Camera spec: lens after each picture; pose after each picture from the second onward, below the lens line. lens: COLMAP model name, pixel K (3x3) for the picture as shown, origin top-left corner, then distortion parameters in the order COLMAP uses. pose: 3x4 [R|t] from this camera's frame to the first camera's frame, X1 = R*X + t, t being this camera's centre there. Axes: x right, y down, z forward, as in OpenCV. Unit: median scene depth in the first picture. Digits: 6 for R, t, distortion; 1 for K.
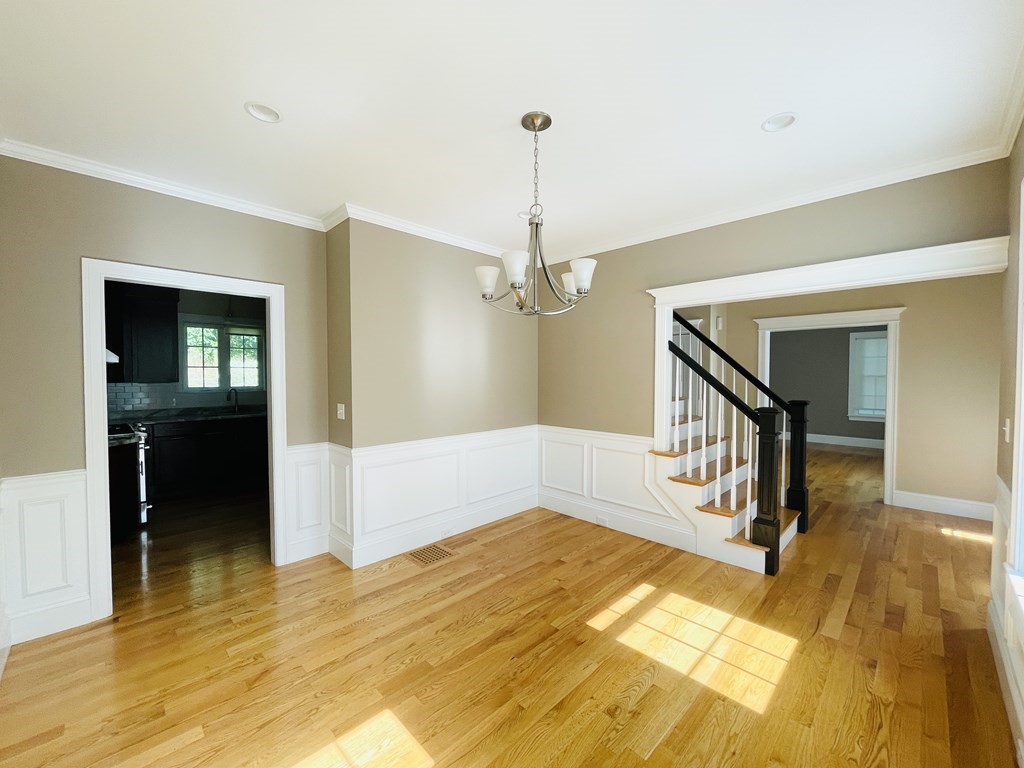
lens RADIAL K [[417.5, 0, 515.7], [0, 417.5, 385.5], [0, 0, 1]] dist [-0.000020, 0.001172]
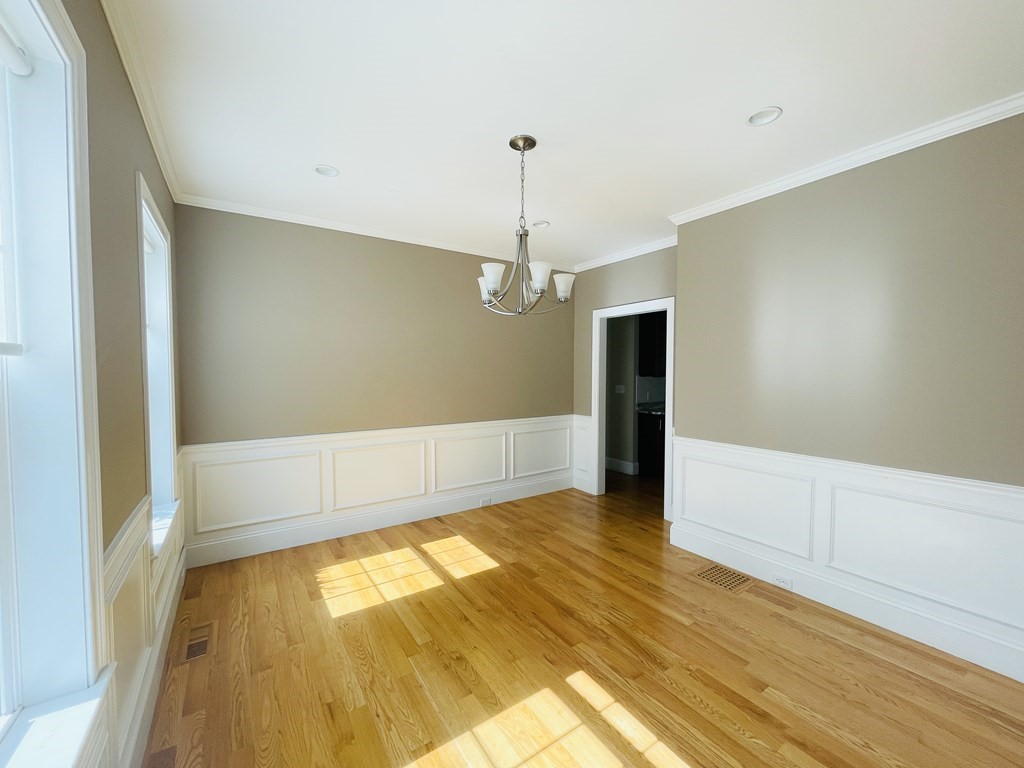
lens RADIAL K [[417.5, 0, 511.6], [0, 417.5, 385.2], [0, 0, 1]] dist [-0.000020, 0.001172]
pose [[-0.207305, 0.035111, -0.977646, 0.739025], [-0.022709, 0.998914, 0.040690, -0.016288], [0.978013, 0.030636, -0.206282, 0.766885]]
